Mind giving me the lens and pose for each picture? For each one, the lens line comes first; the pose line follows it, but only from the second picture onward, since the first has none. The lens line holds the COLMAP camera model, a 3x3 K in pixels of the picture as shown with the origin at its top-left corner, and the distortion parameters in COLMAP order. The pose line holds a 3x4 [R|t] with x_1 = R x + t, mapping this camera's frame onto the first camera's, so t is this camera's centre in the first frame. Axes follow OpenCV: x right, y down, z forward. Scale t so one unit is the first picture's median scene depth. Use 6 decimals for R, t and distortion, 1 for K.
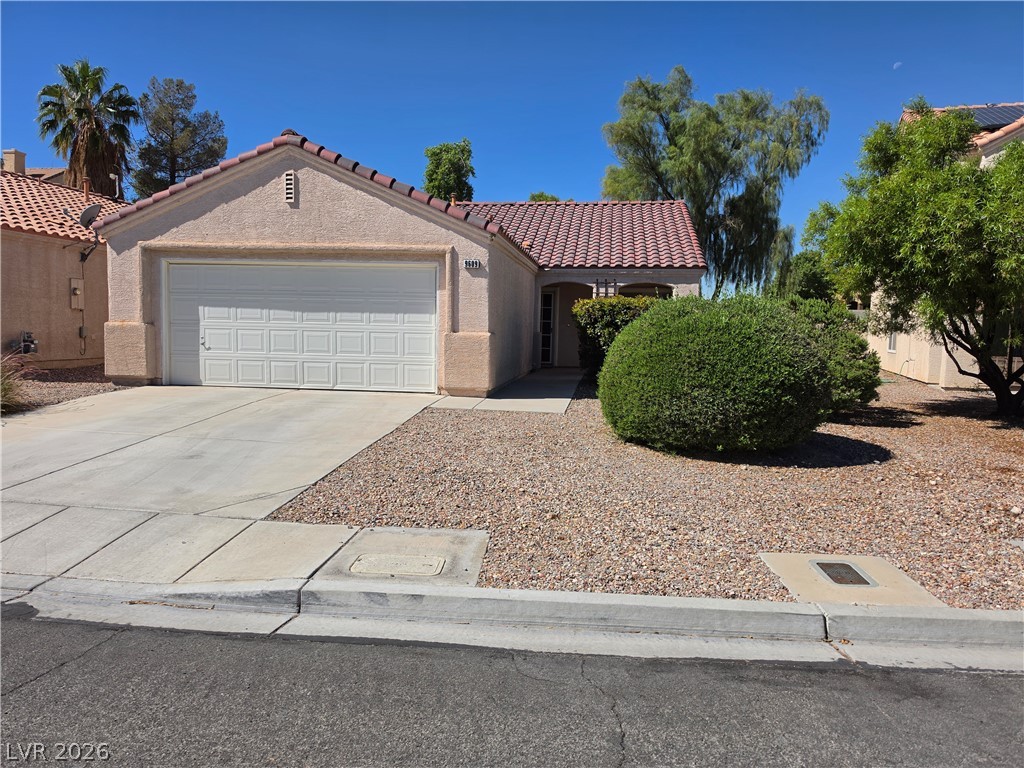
lens RADIAL K [[742.1, 0, 512.0], [0, 742.1, 384.0], [0, 0, 1]] dist [0.084026, -0.131427]
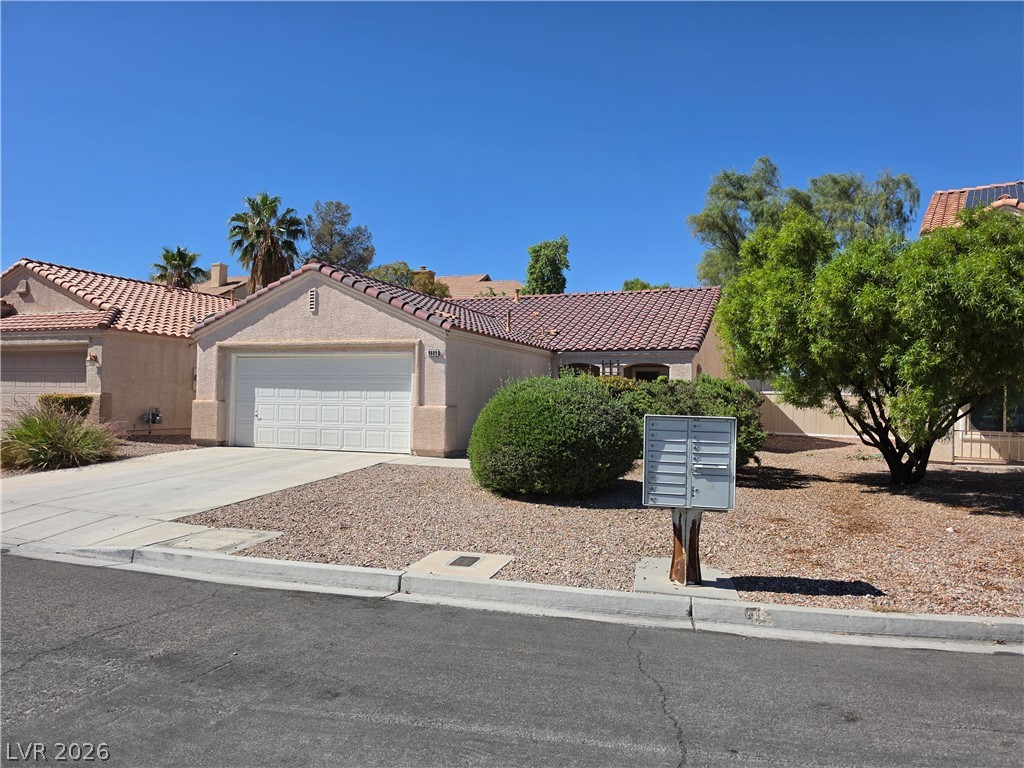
lens RADIAL K [[742.1, 0, 512.0], [0, 742.1, 384.0], [0, 0, 1]] dist [0.084026, -0.131427]
pose [[0.968669, -0.009711, -0.248164, 0.368322], [-0.016102, 0.994677, -0.101775, 0.019439], [0.247831, 0.102583, 0.963357, -0.187649]]
